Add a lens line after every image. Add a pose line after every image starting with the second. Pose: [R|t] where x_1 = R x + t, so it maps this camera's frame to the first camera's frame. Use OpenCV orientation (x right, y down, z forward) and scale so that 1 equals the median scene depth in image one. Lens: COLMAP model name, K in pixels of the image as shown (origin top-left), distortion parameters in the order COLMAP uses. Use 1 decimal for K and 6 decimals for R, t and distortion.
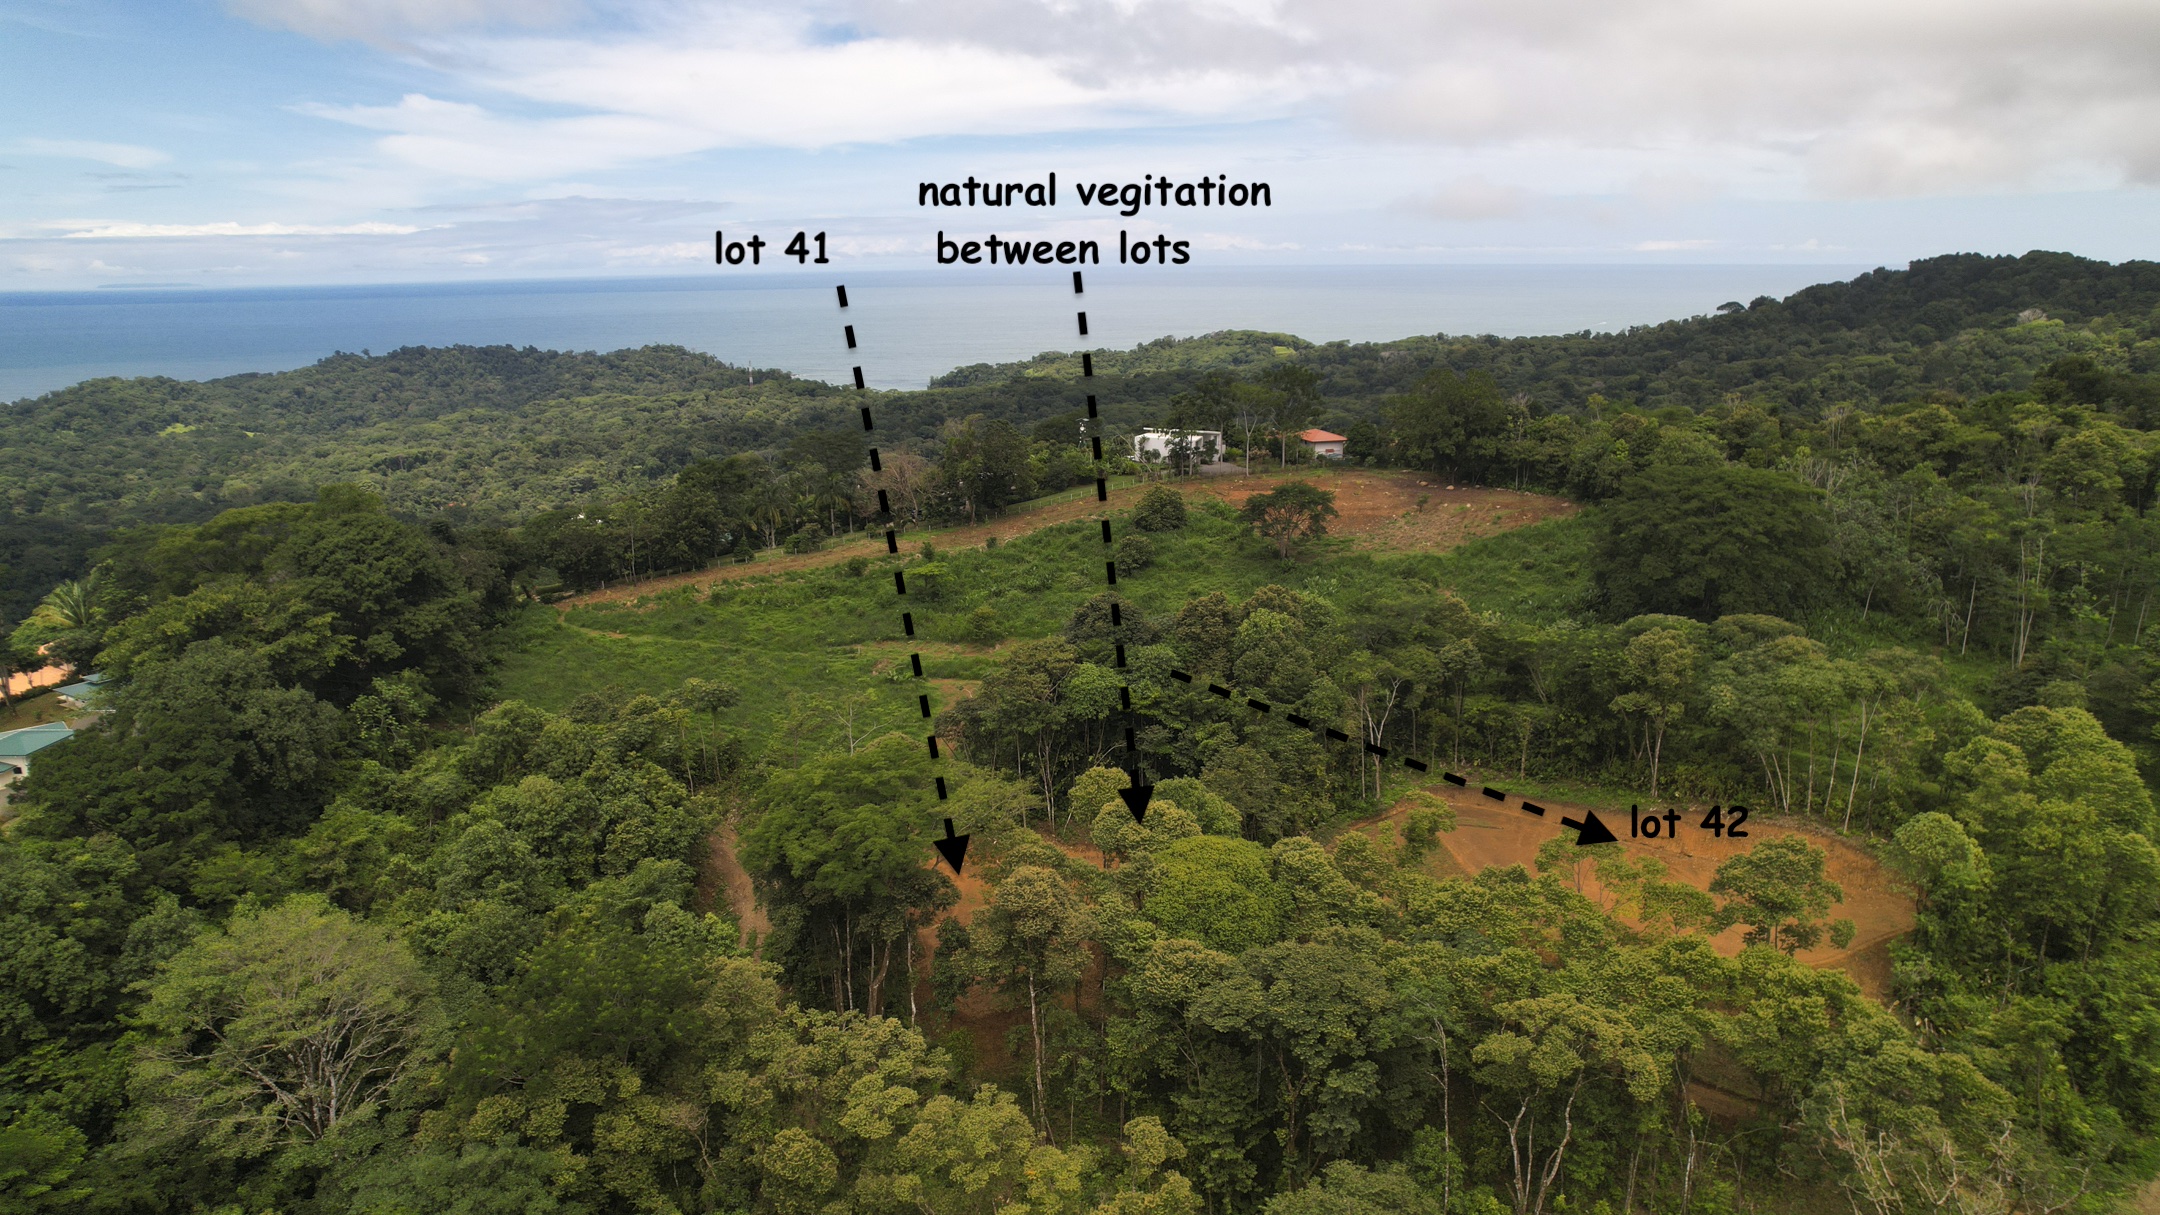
lens RADIAL K [[1384.2, 0, 1079.3], [0, 1384.2, 616.2], [0, 0, 1]] dist [-0.083055, 0.079157]
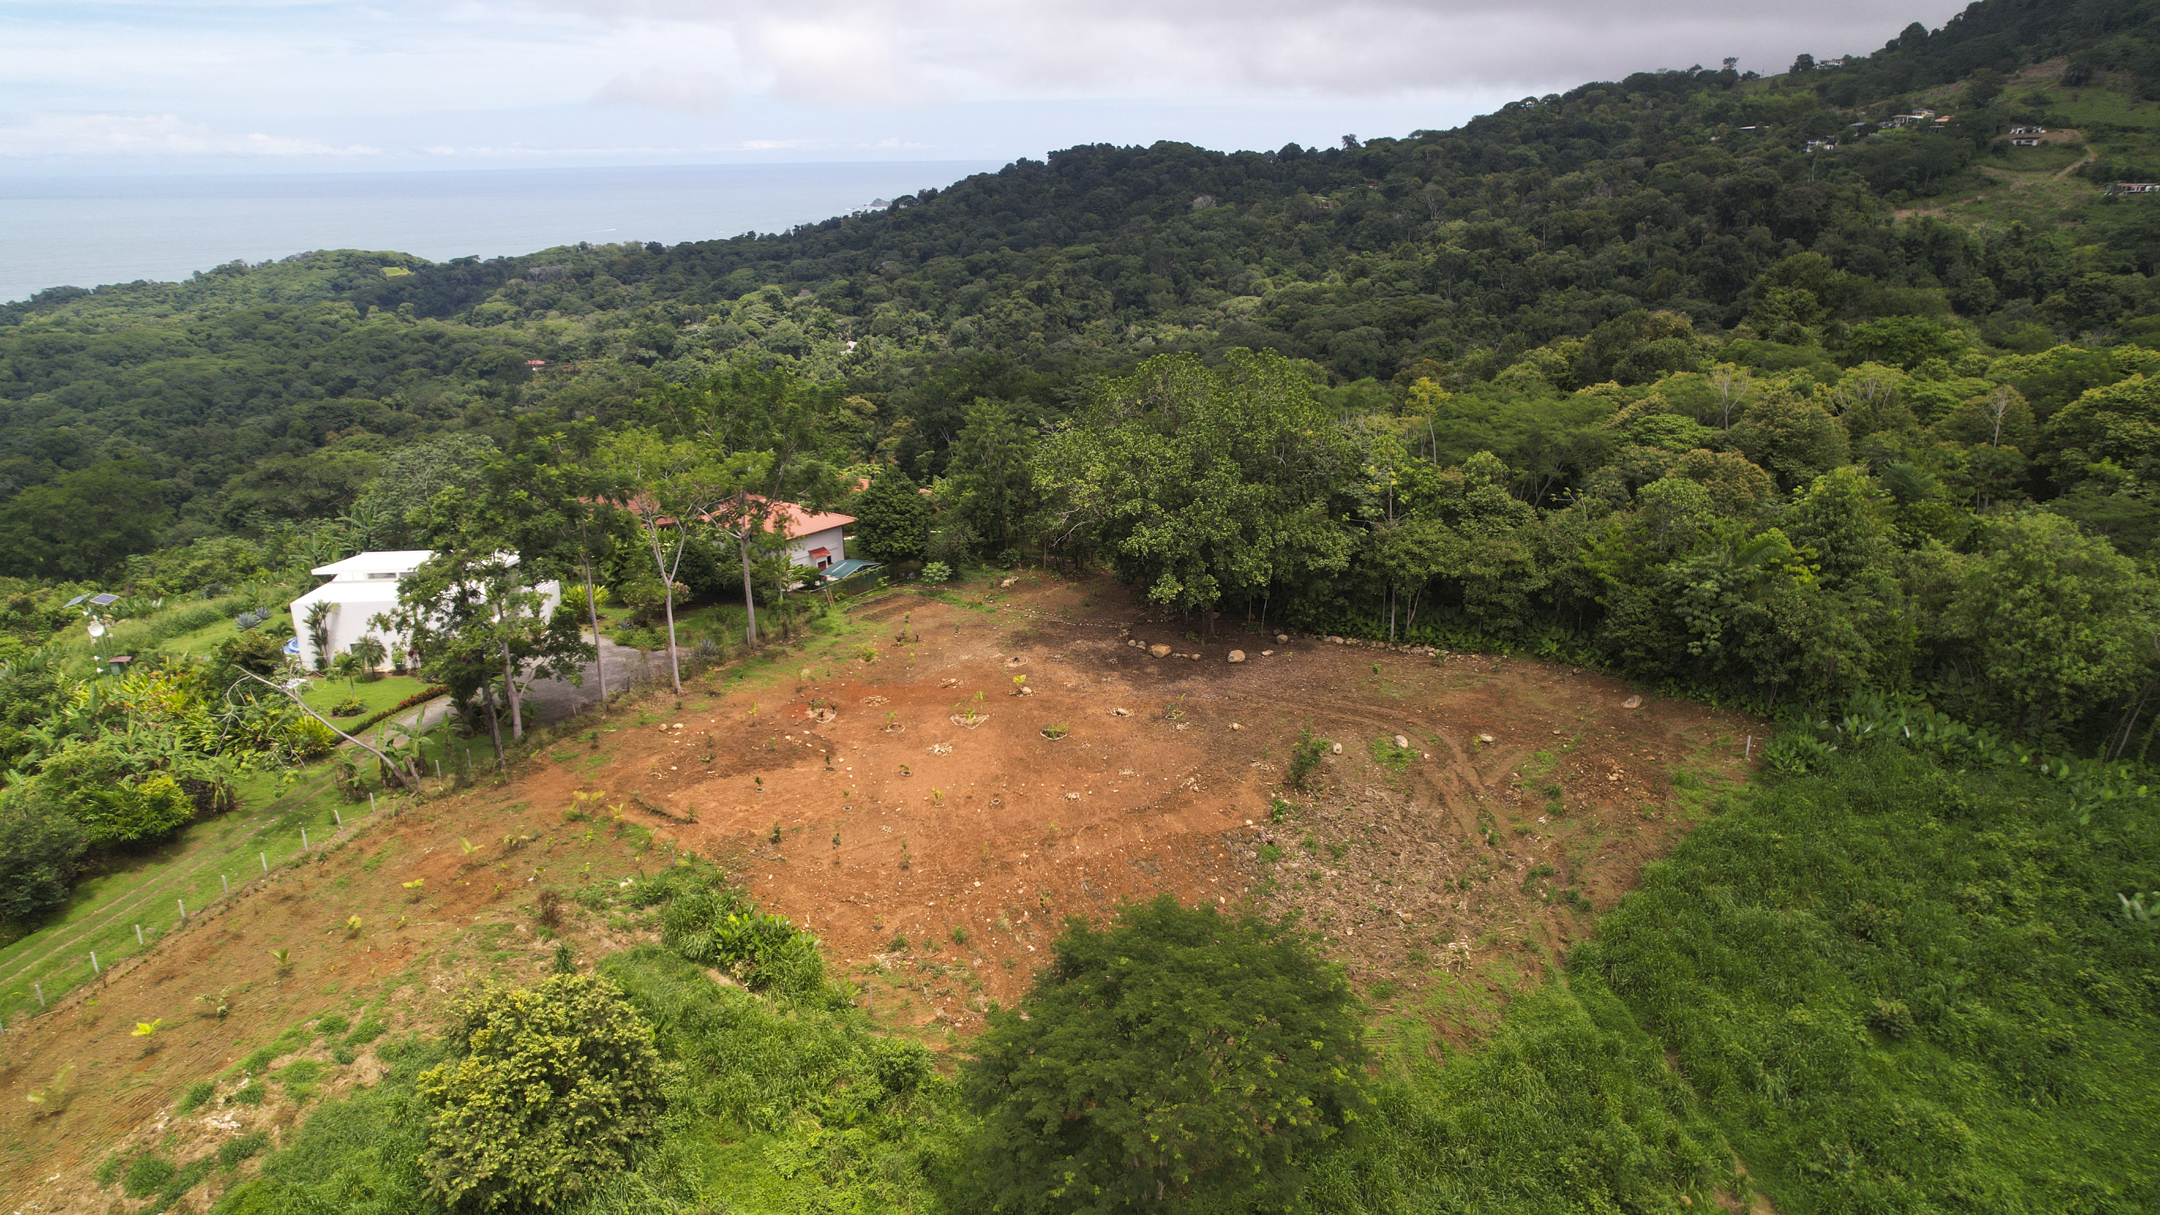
lens RADIAL K [[1384.2, 0, 1079.3], [0, 1384.2, 616.2], [0, 0, 1]] dist [-0.083055, 0.079157]
pose [[0.820399, -0.180042, 0.542707, 0.032041], [0.143577, 0.983589, 0.109261, -0.241675], [-0.553472, -0.011717, 0.832785, 1.088510]]
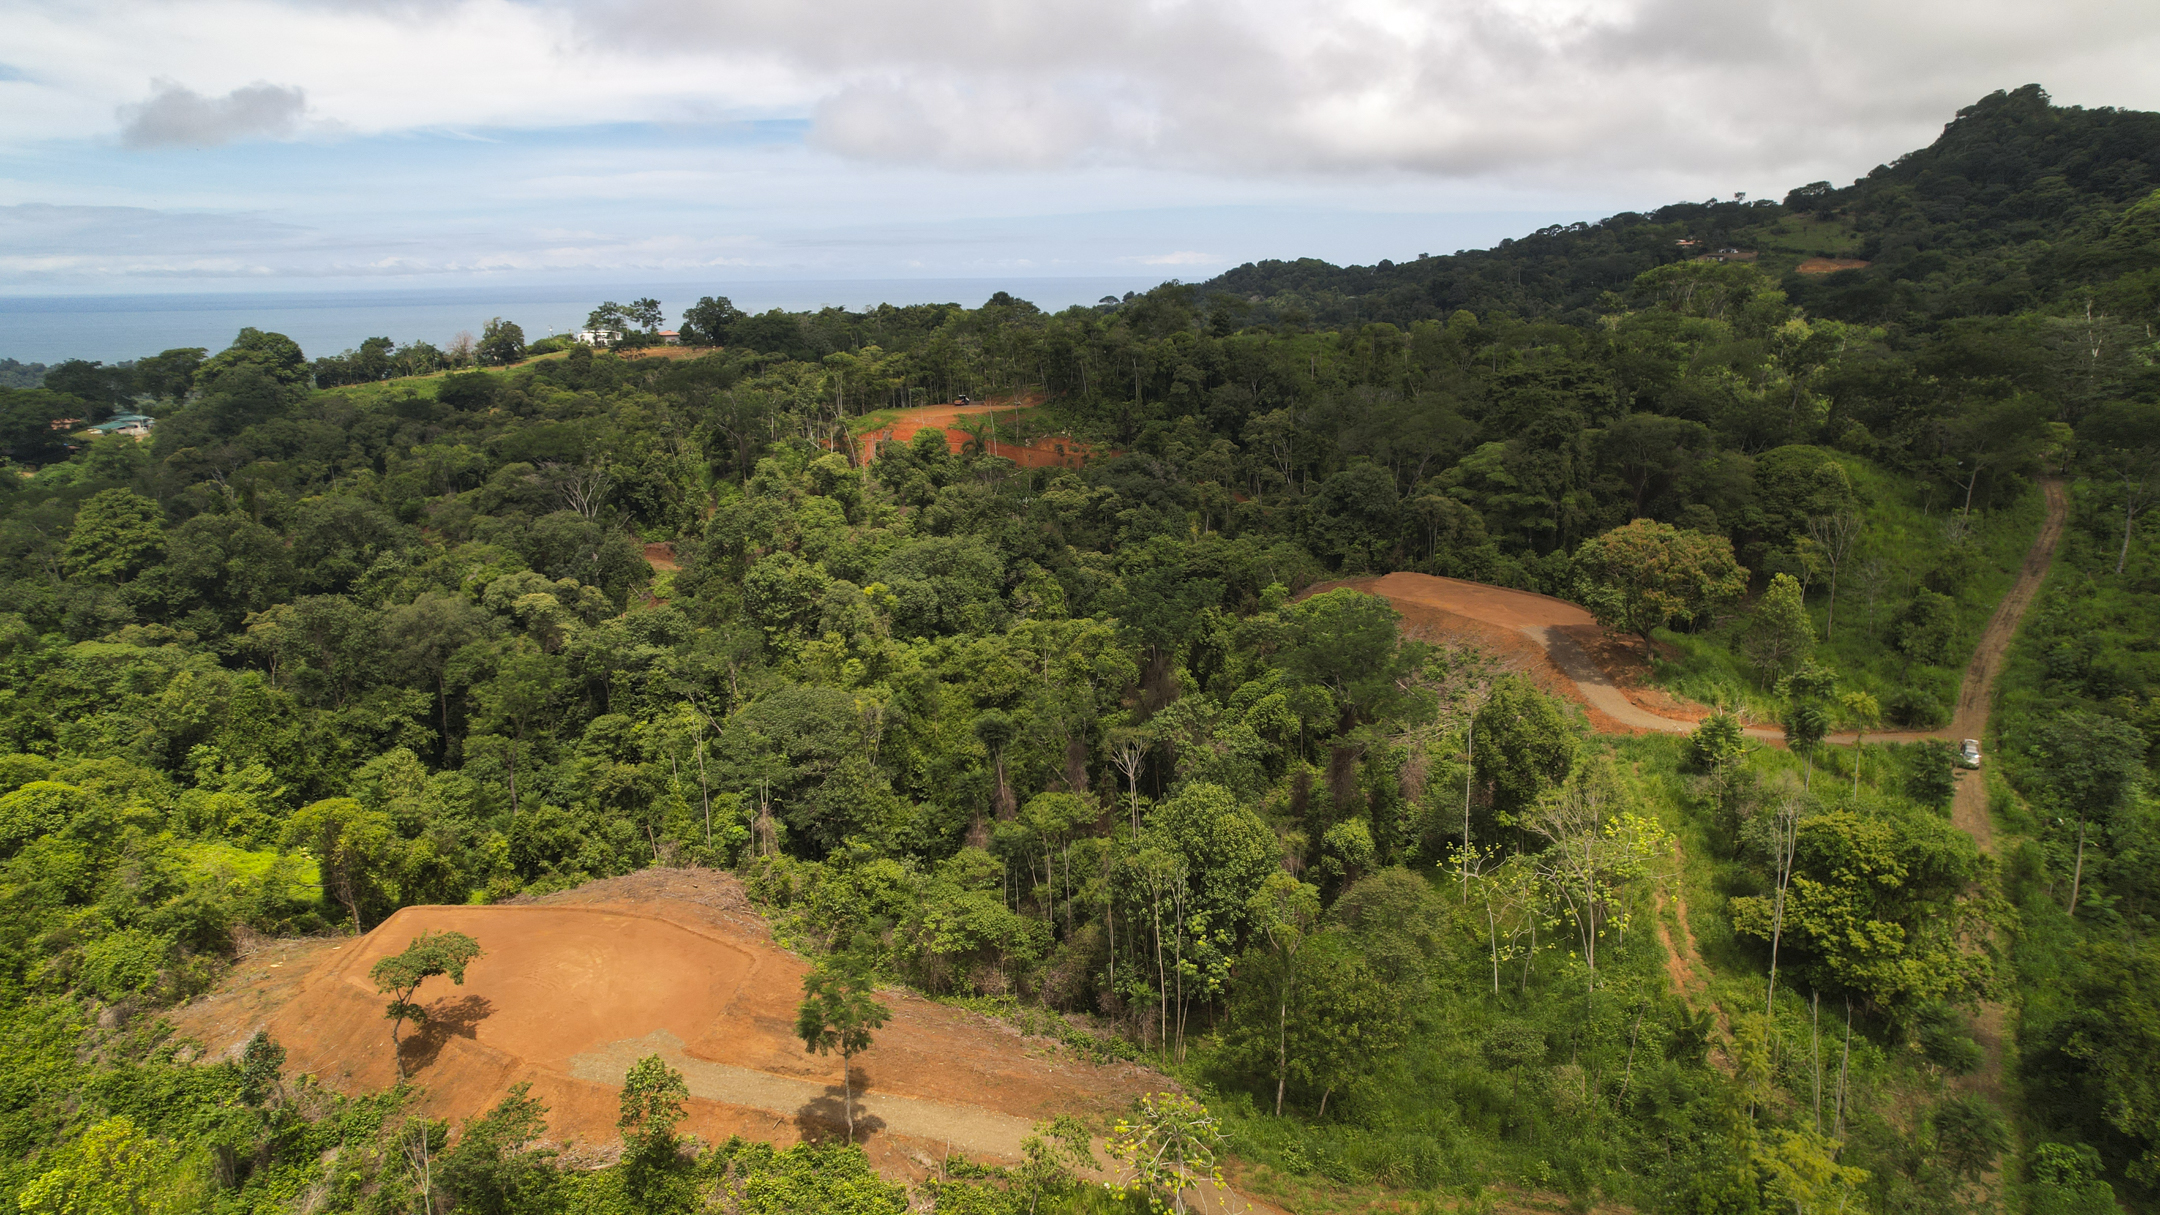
lens RADIAL K [[1375.4, 0, 1073.4], [0, 1375.4, 608.8], [0, 0, 1]] dist [-0.074169, 0.067830]
pose [[0.951557, -0.070797, 0.299210, 0.195424], [0.074890, 0.997189, -0.002218, 0.636491], [-0.298212, 0.024518, 0.954185, -2.209769]]
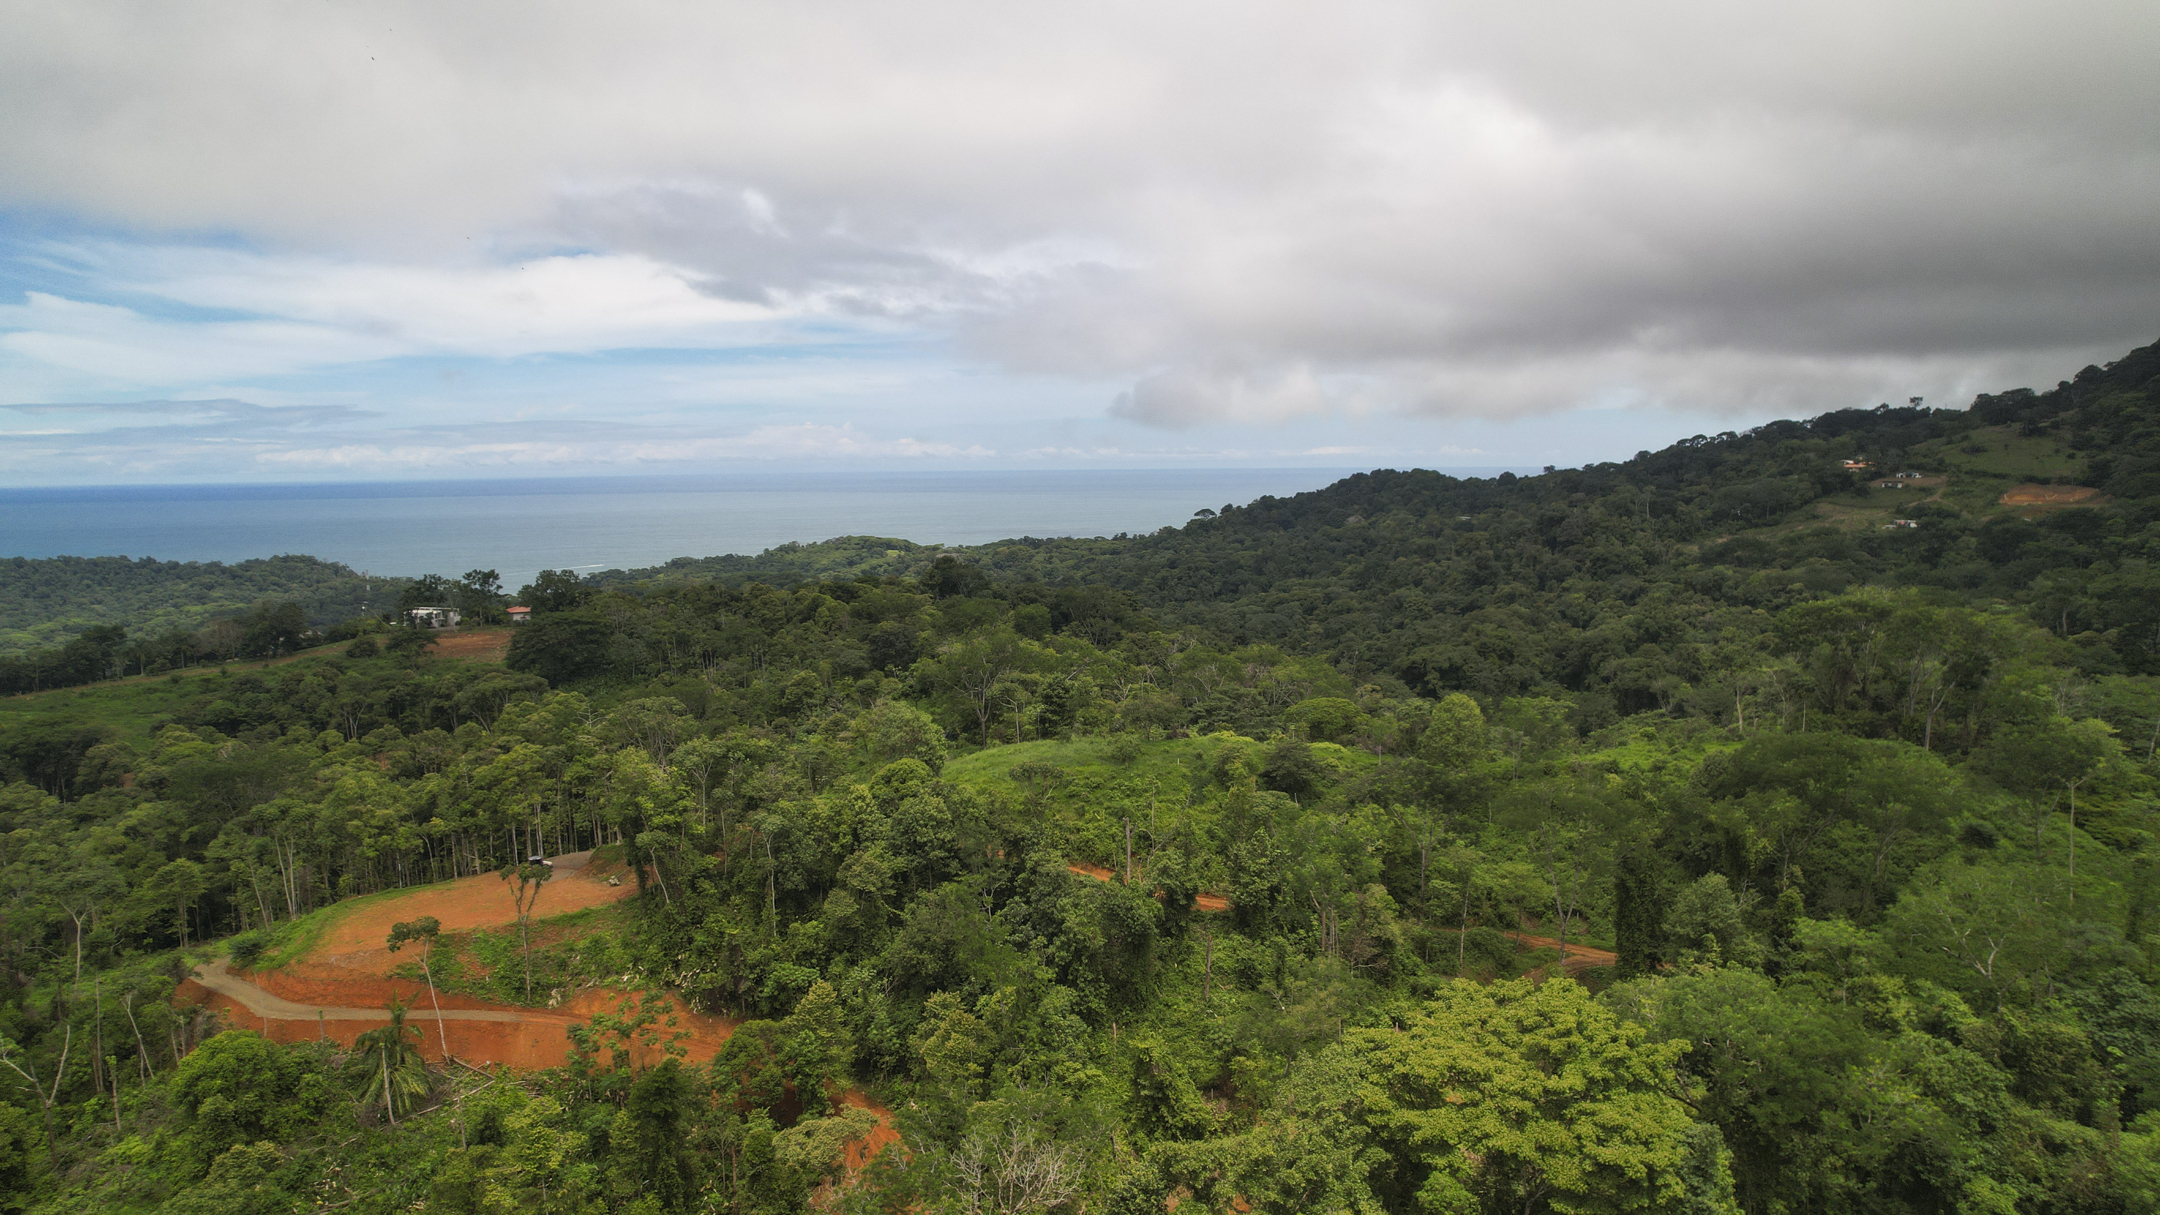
lens RADIAL K [[1384.2, 0, 1079.3], [0, 1384.2, 616.2], [0, 0, 1]] dist [-0.083055, 0.079157]
pose [[0.977944, -0.021611, 0.207745, 0.907213], [0.051282, 0.989031, -0.138520, 0.272074], [-0.202473, 0.146118, 0.968326, -1.447799]]
